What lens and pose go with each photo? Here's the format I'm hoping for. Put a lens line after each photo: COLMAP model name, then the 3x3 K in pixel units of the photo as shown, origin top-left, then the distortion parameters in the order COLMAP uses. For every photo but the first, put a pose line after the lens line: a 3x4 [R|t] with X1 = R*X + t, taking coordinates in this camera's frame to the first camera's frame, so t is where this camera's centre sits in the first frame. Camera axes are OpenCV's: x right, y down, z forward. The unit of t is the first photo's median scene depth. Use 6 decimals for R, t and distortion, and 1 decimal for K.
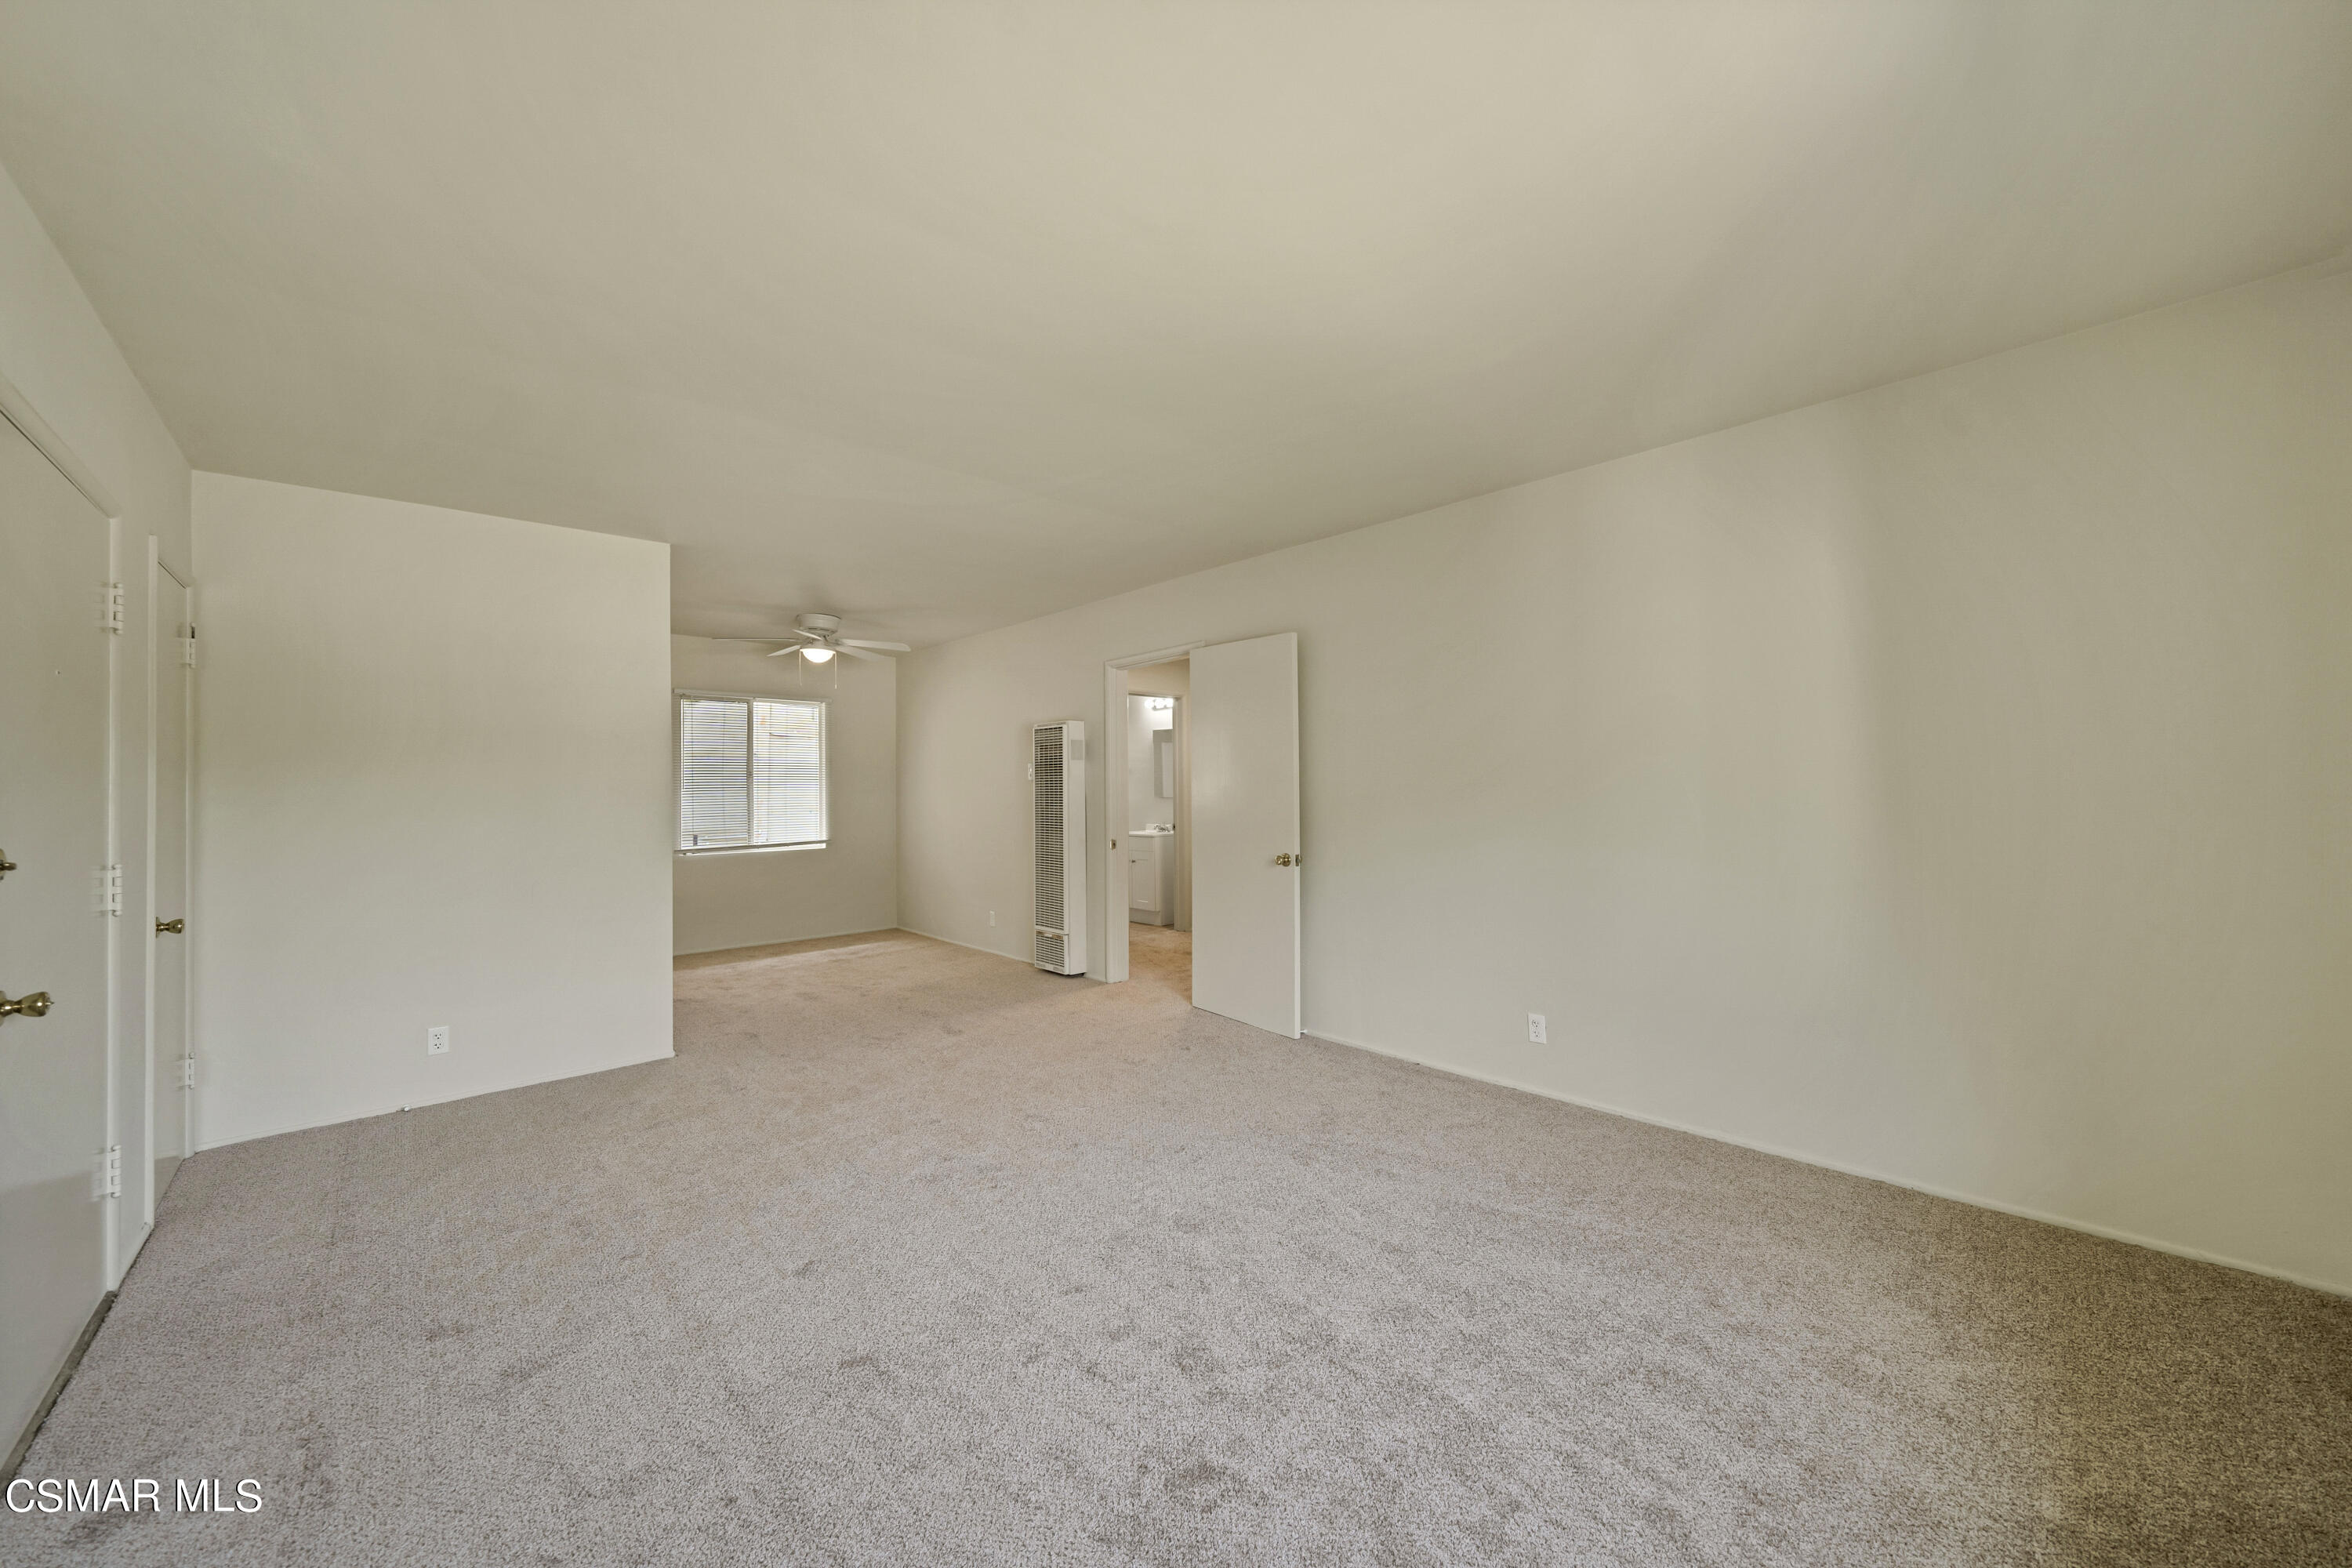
lens RADIAL K [[843.2, 0, 1199.5], [0, 843.2, 795.7], [0, 0, 1]] dist [-0.018810, 0.000648]
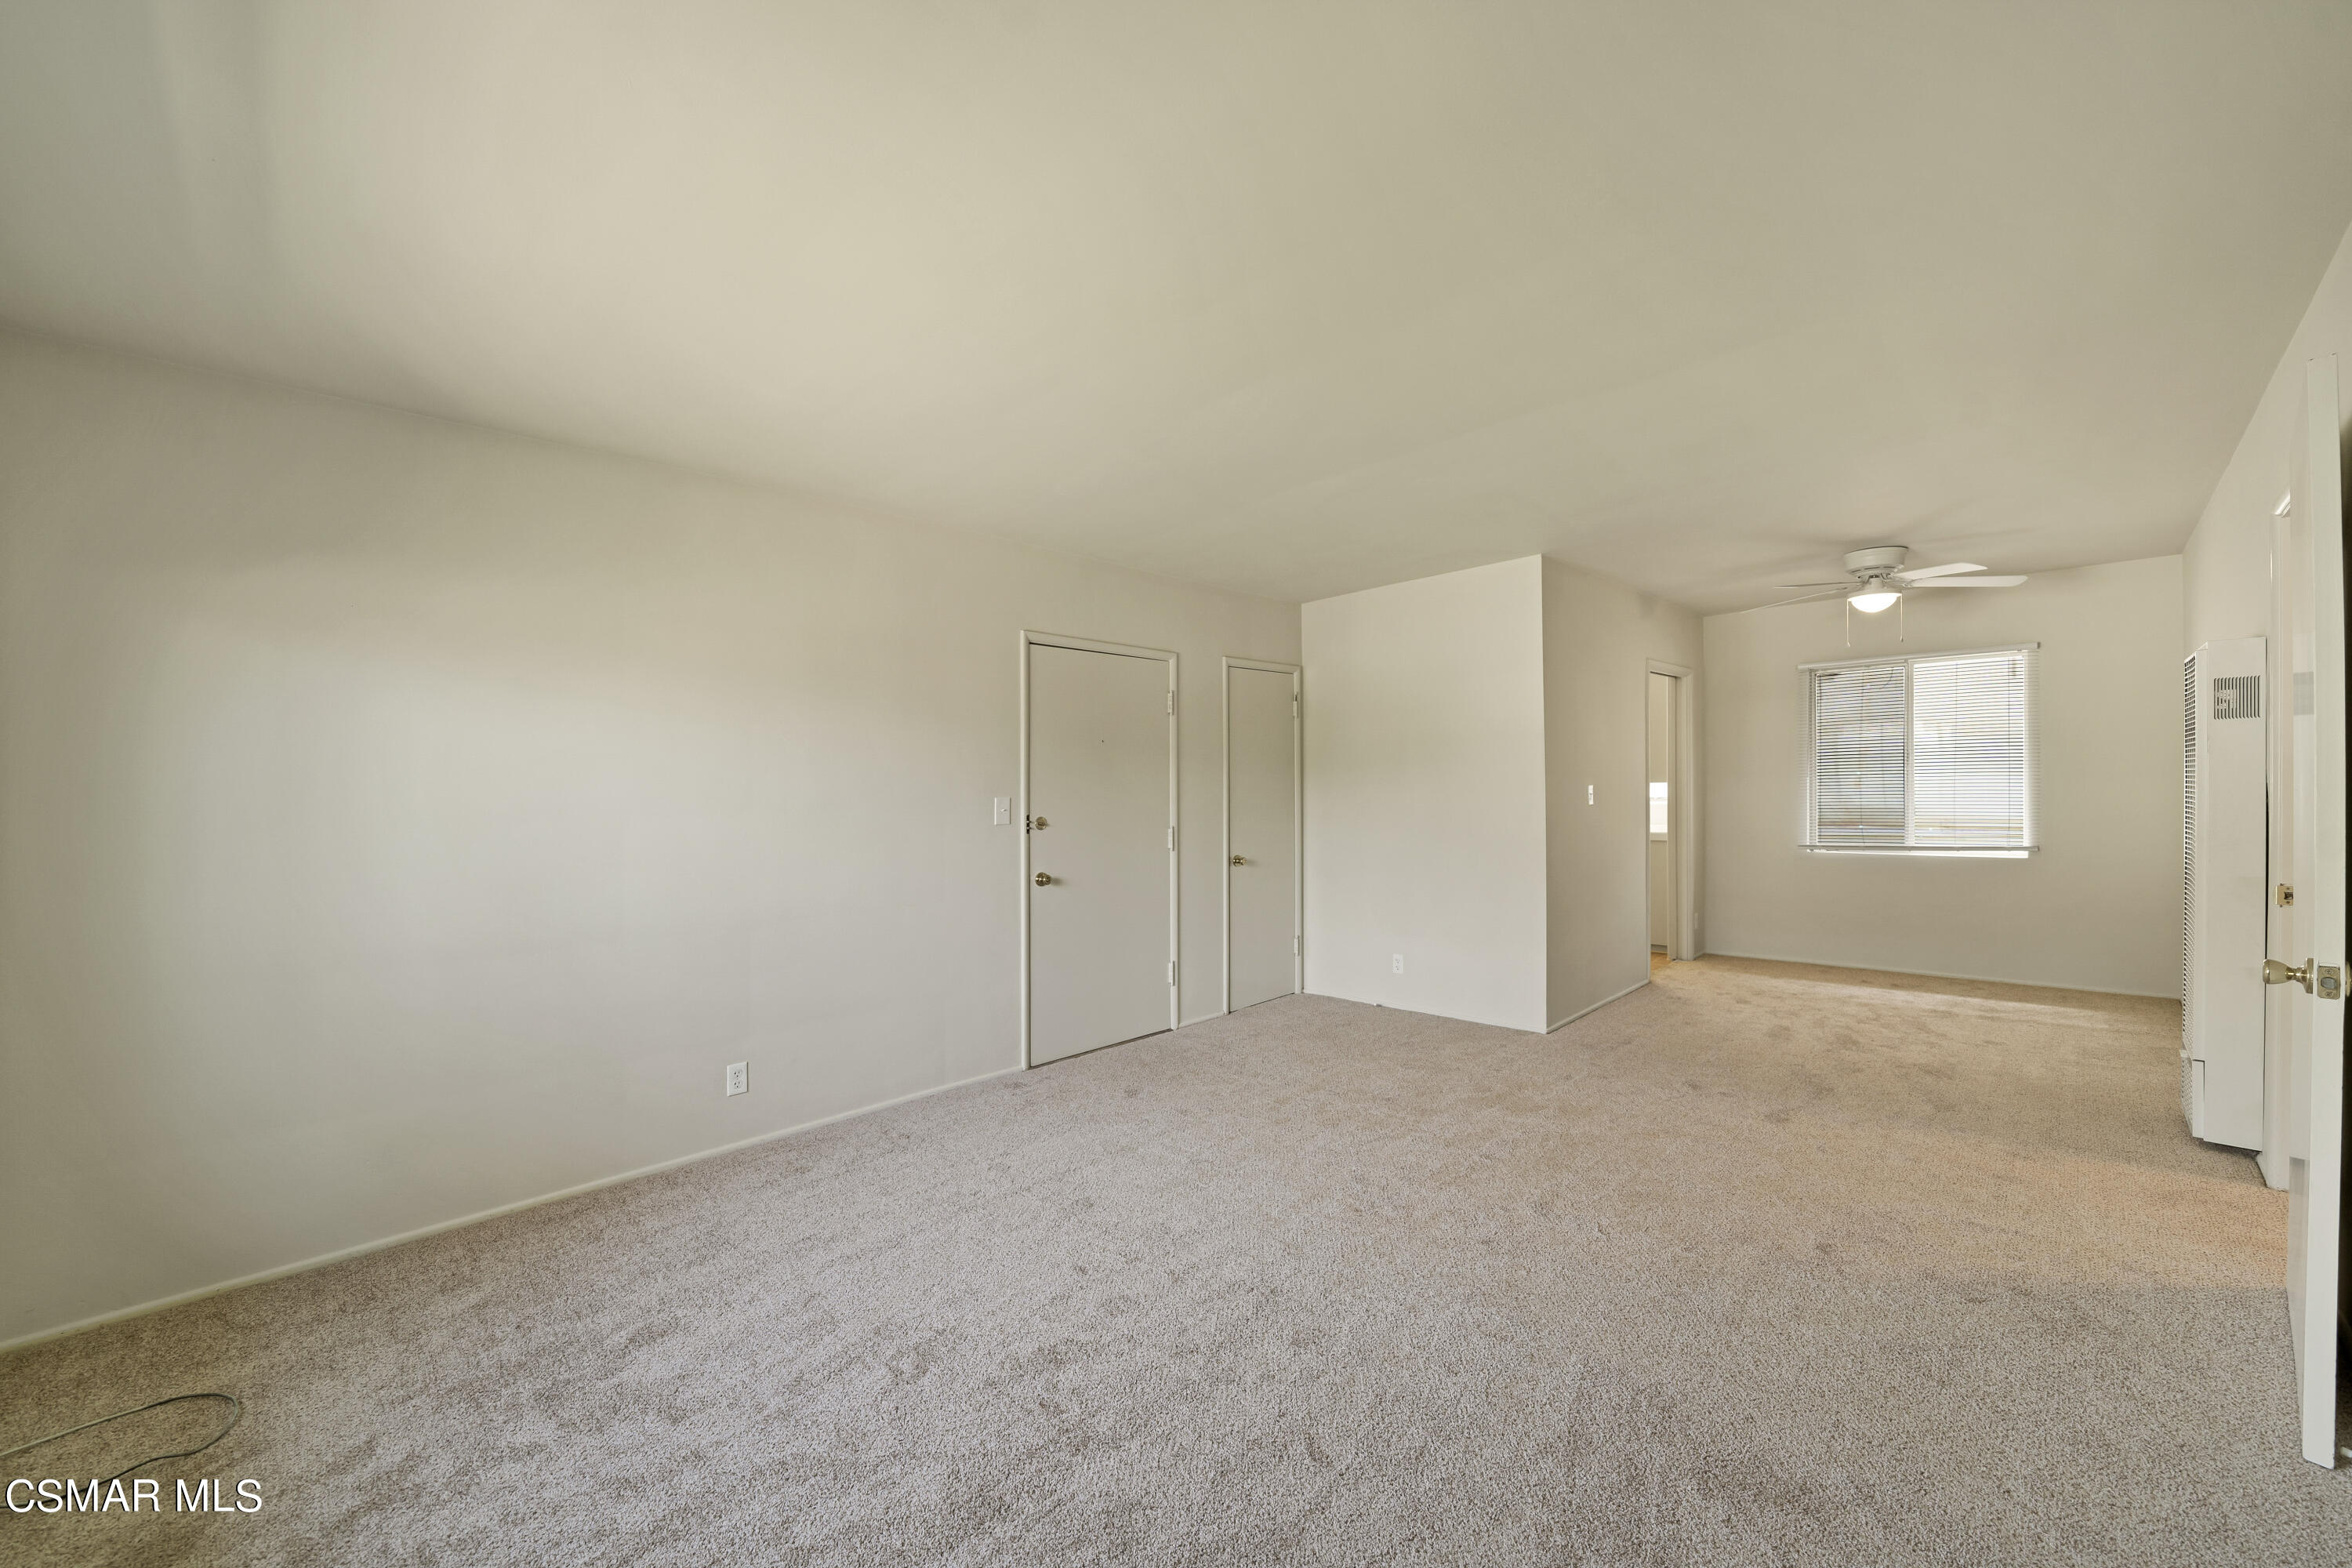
lens RADIAL K [[906.3, 0, 1197.9], [0, 906.3, 783.3], [0, 0, 1]] dist [-0.002623, 0.000329]
pose [[0.025421, 0.001959, -0.999675, 0.469488], [0.010886, 0.999938, 0.002236, -0.014456], [0.999618, -0.010940, 0.025398, 0.479349]]
